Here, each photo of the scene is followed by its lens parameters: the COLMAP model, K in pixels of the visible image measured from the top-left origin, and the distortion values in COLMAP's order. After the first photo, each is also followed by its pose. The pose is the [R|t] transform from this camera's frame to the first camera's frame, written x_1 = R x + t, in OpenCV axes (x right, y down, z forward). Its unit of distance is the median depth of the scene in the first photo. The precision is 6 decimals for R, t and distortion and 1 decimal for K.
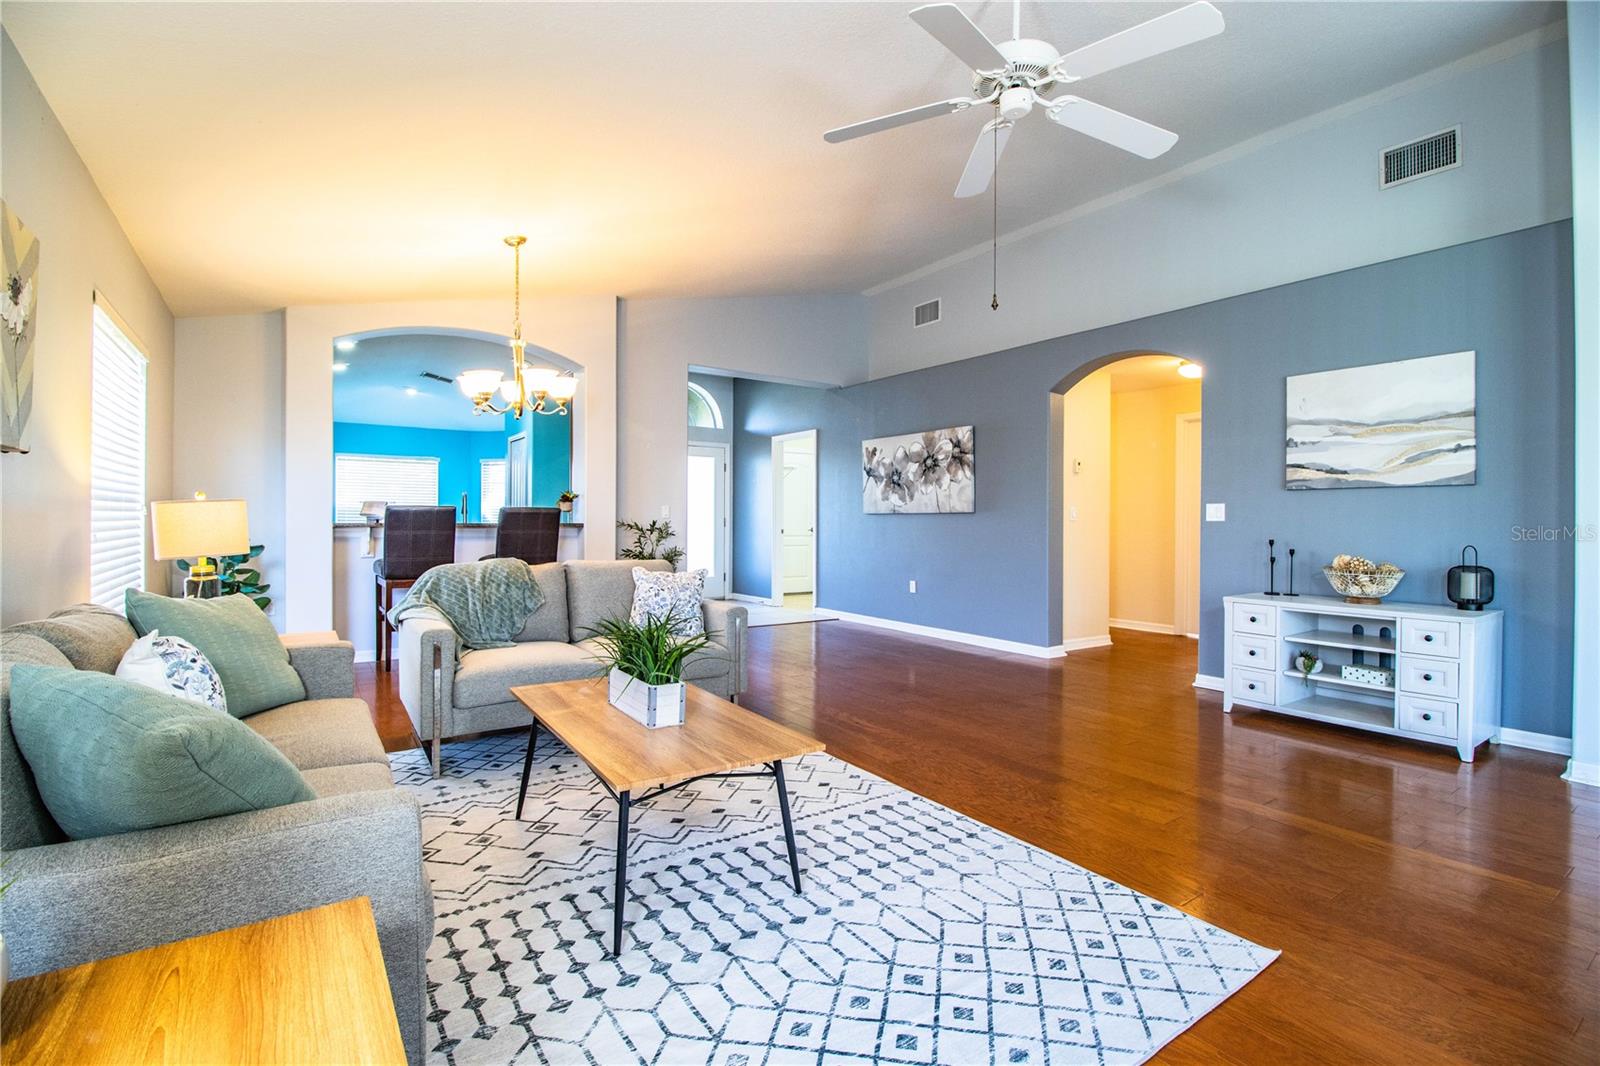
lens RADIAL K [[736.9, 0, 806.8], [0, 736.9, 526.4], [0, 0, 1]] dist [-0.001817, -0.011858]
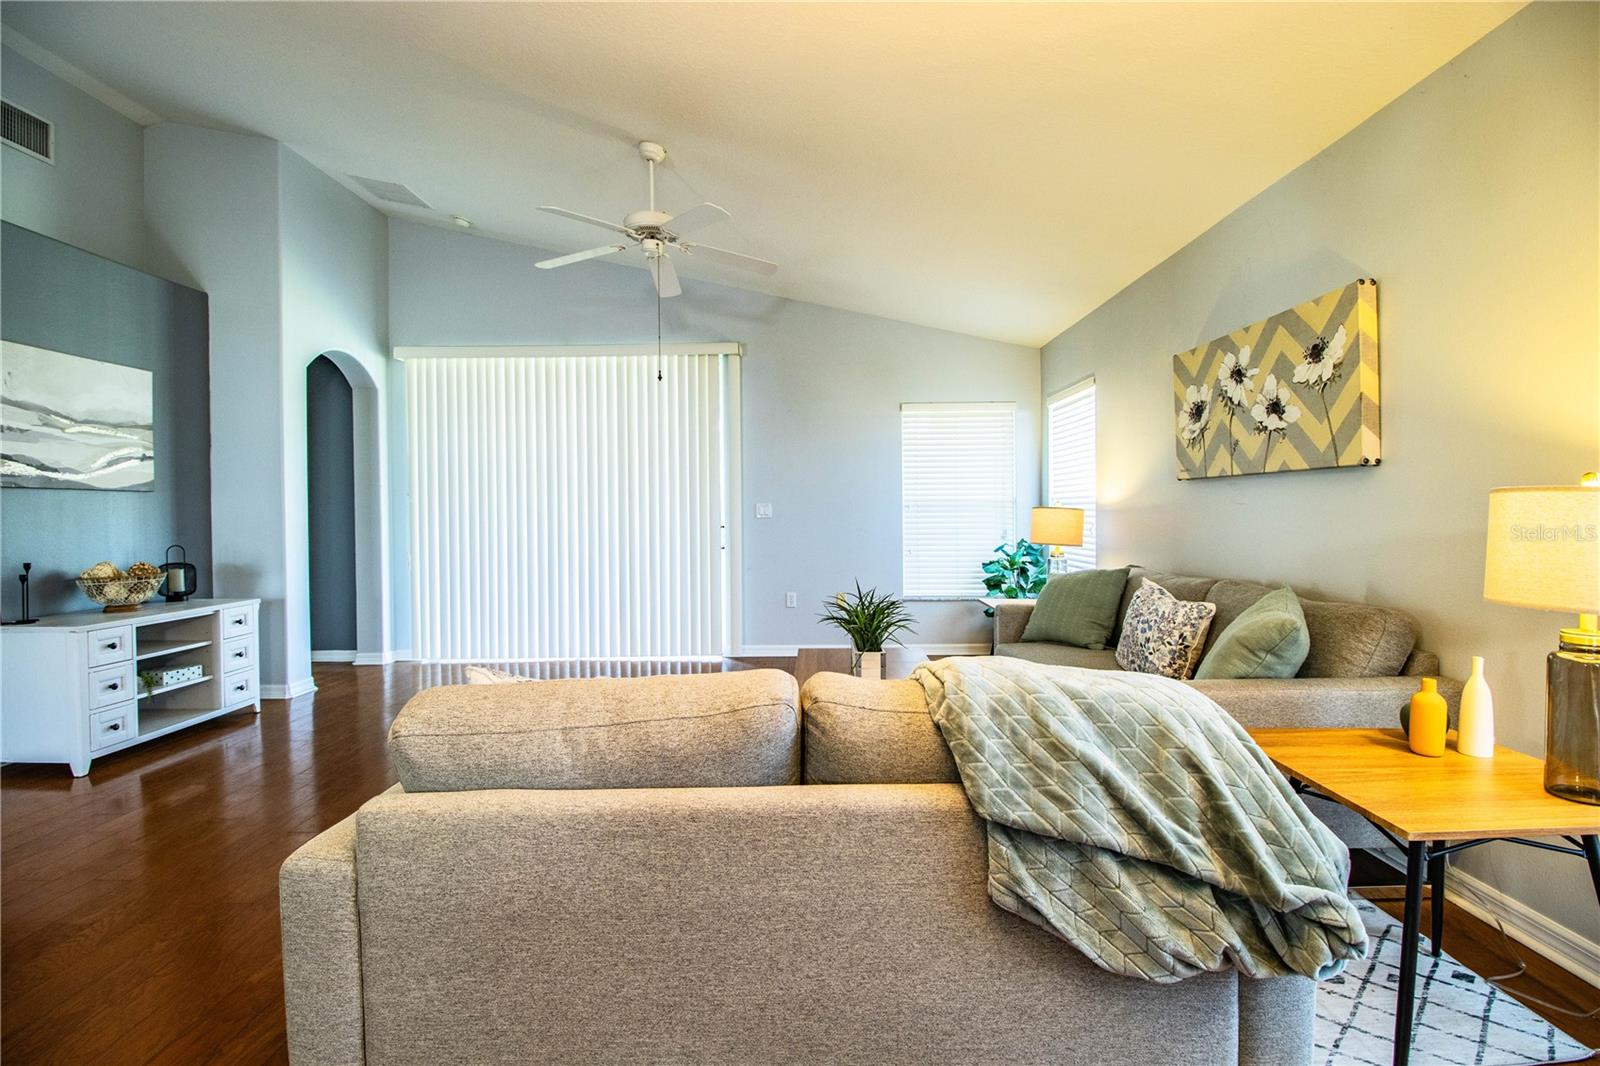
lens RADIAL K [[736.9, 0, 807.5], [0, 736.9, 523.0], [0, 0, 1]] dist [-0.001817, -0.011858]
pose [[-0.824404, -0.004731, 0.565983, -0.769465], [0.009776, 0.999697, 0.022595, -0.034384], [-0.565918, 0.024161, -0.824108, 1.893169]]
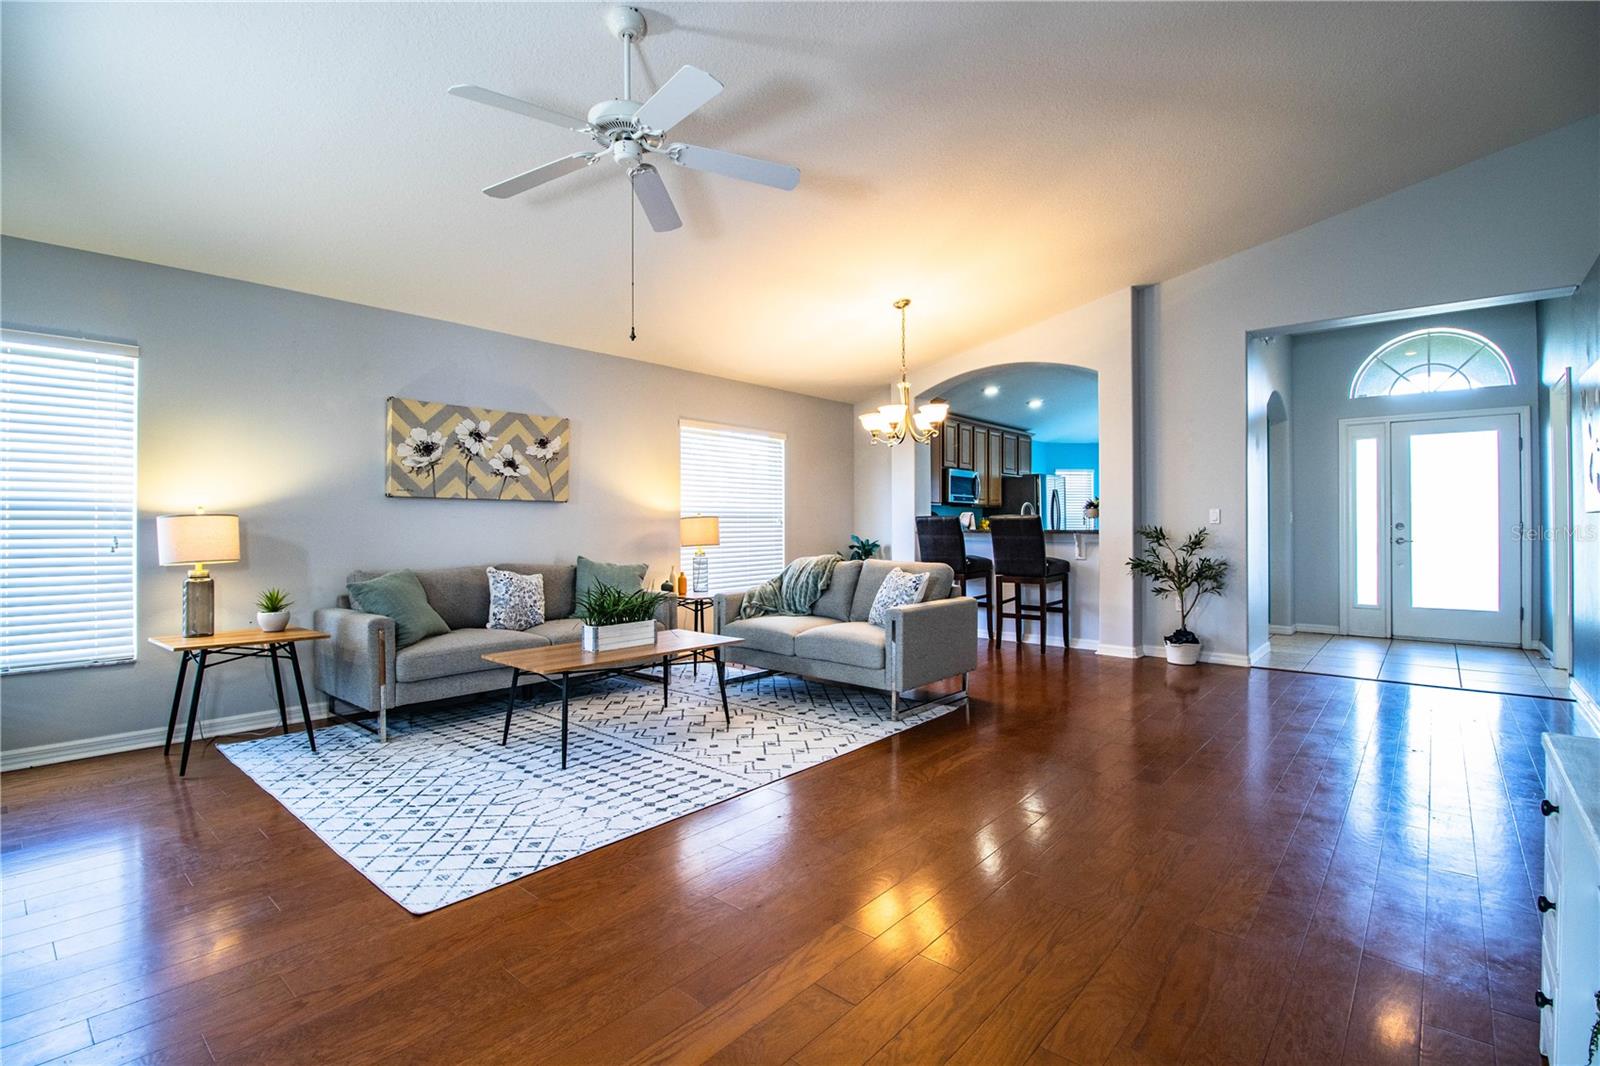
lens RADIAL K [[736.9, 0, 810.9], [0, 736.9, 525.9], [0, 0, 1]] dist [-0.001817, -0.011858]
pose [[0.254393, -0.005652, -0.967084, 1.301846], [-0.003741, 0.999970, -0.006828, -0.001287], [0.967094, 0.005355, 0.254364, 0.894279]]
